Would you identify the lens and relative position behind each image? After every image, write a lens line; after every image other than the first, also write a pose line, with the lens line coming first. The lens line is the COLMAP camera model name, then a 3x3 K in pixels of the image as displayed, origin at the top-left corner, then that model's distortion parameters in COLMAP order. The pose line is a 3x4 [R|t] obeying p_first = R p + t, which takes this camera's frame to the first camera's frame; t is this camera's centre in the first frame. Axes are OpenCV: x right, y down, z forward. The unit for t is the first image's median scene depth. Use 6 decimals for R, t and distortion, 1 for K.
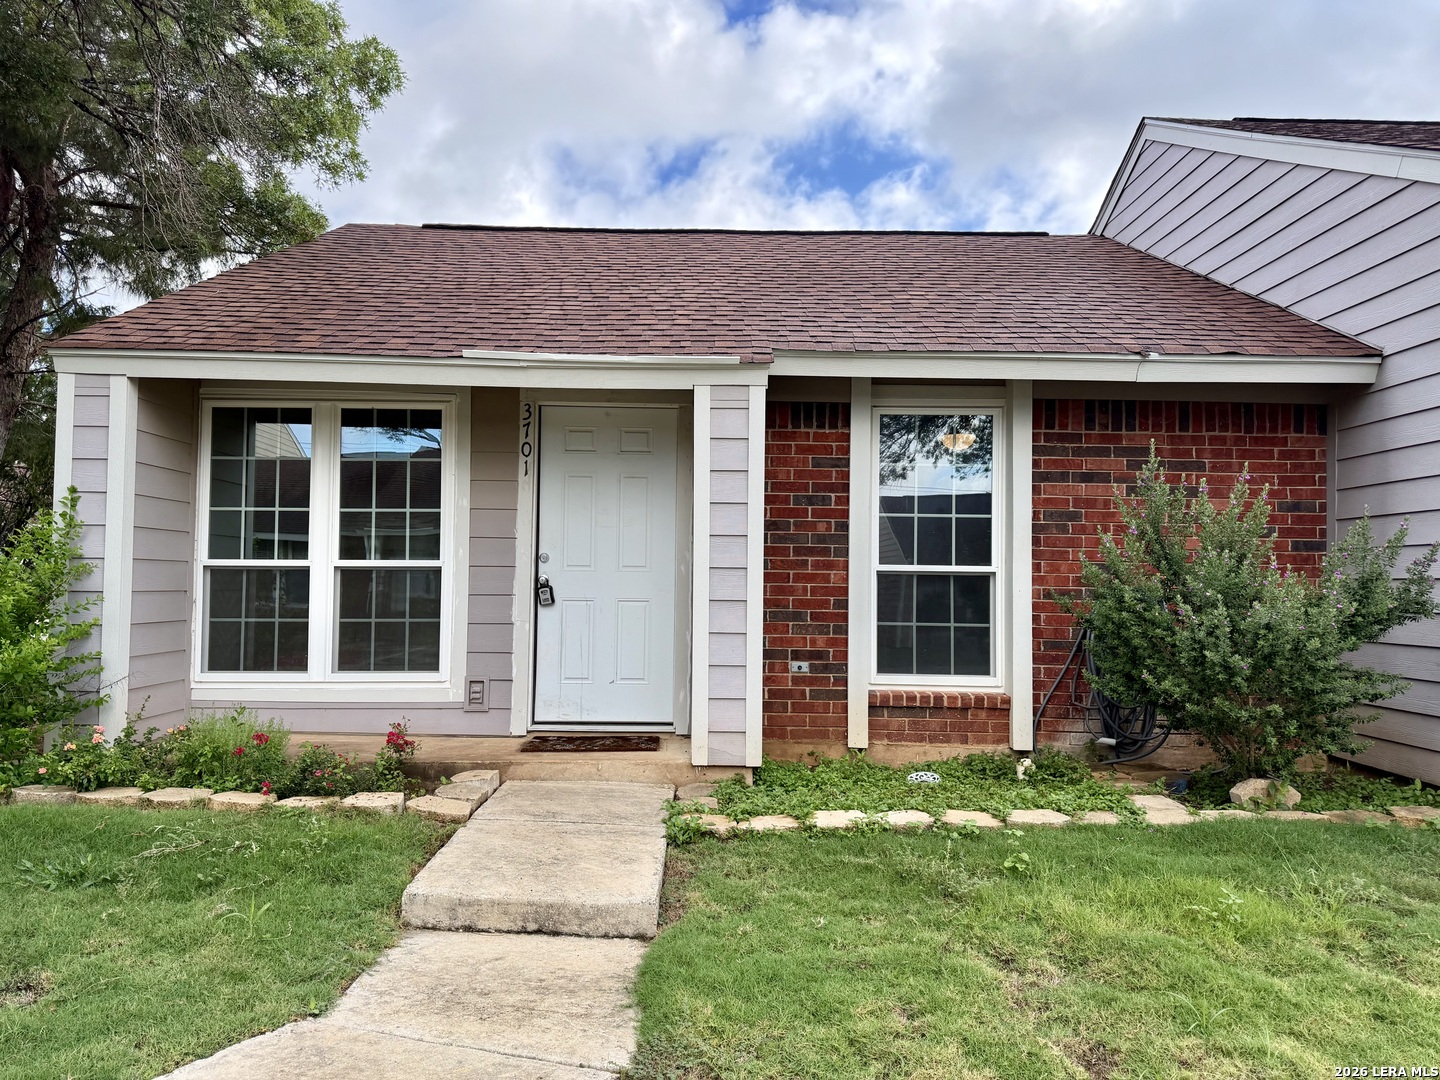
lens RADIAL K [[996.9, 0, 718.7], [0, 996.9, 537.4], [0, 0, 1]] dist [0.026825, -0.010987]
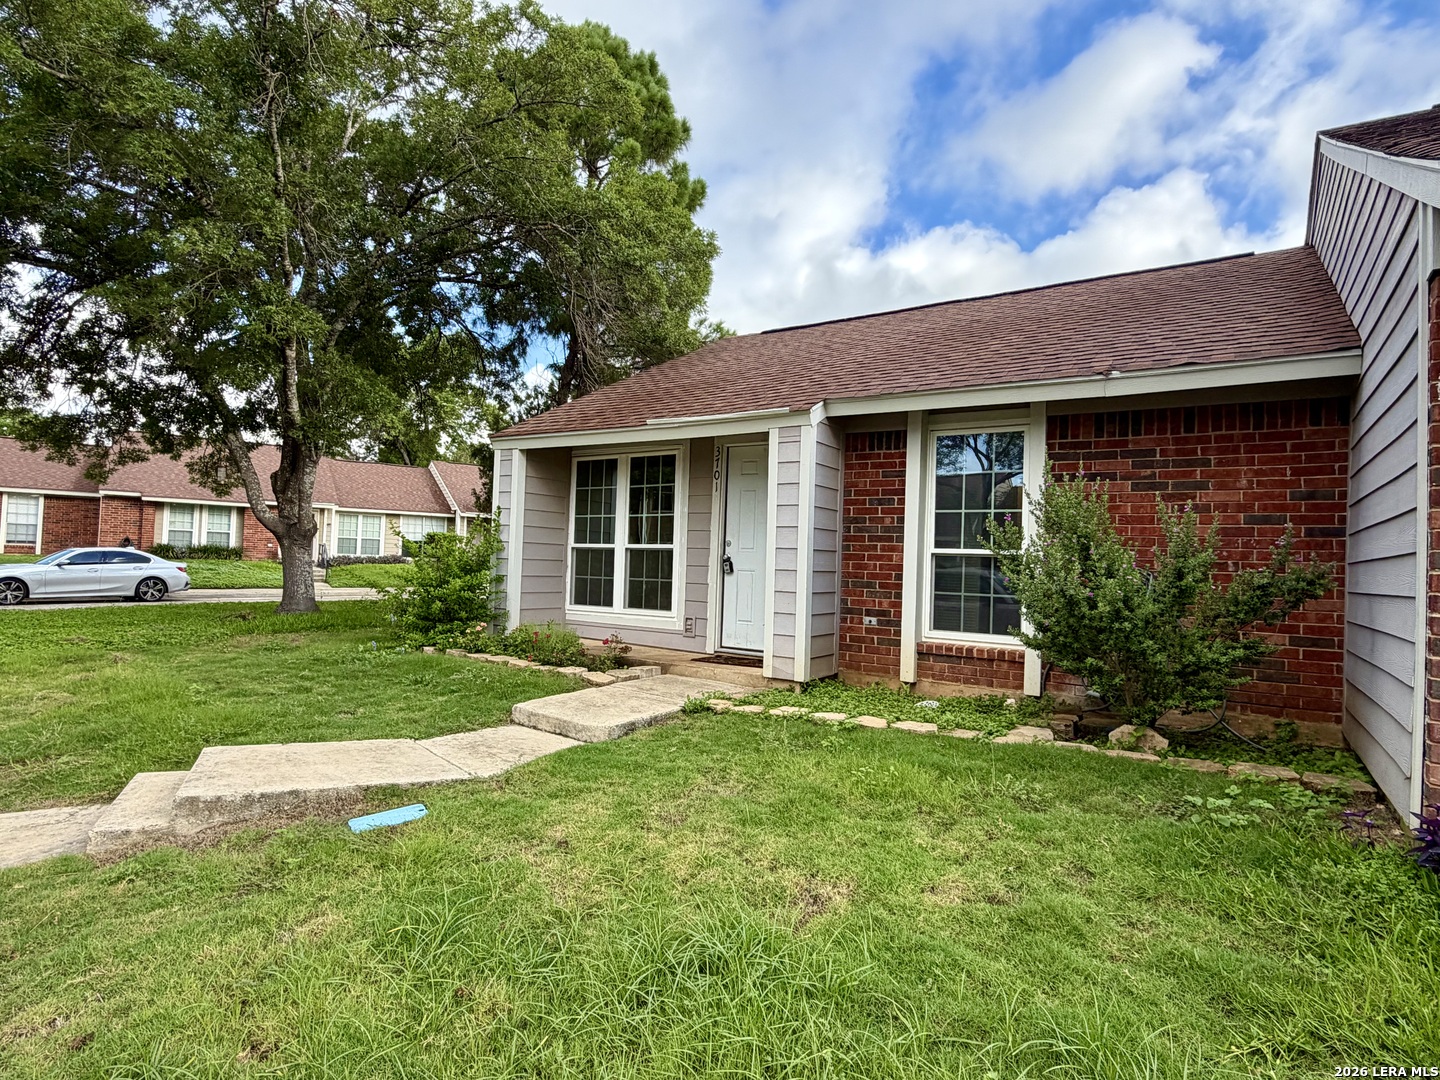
lens RADIAL K [[781.1, 0, 717.4], [0, 781.1, 530.6], [0, 0, 1]] dist [-0.034621, 0.001604]
pose [[0.826744, -0.008224, -0.562518, 0.516981], [0.001396, 0.999920, -0.012567, 0.016329], [0.562576, 0.009605, 0.826690, -0.029769]]
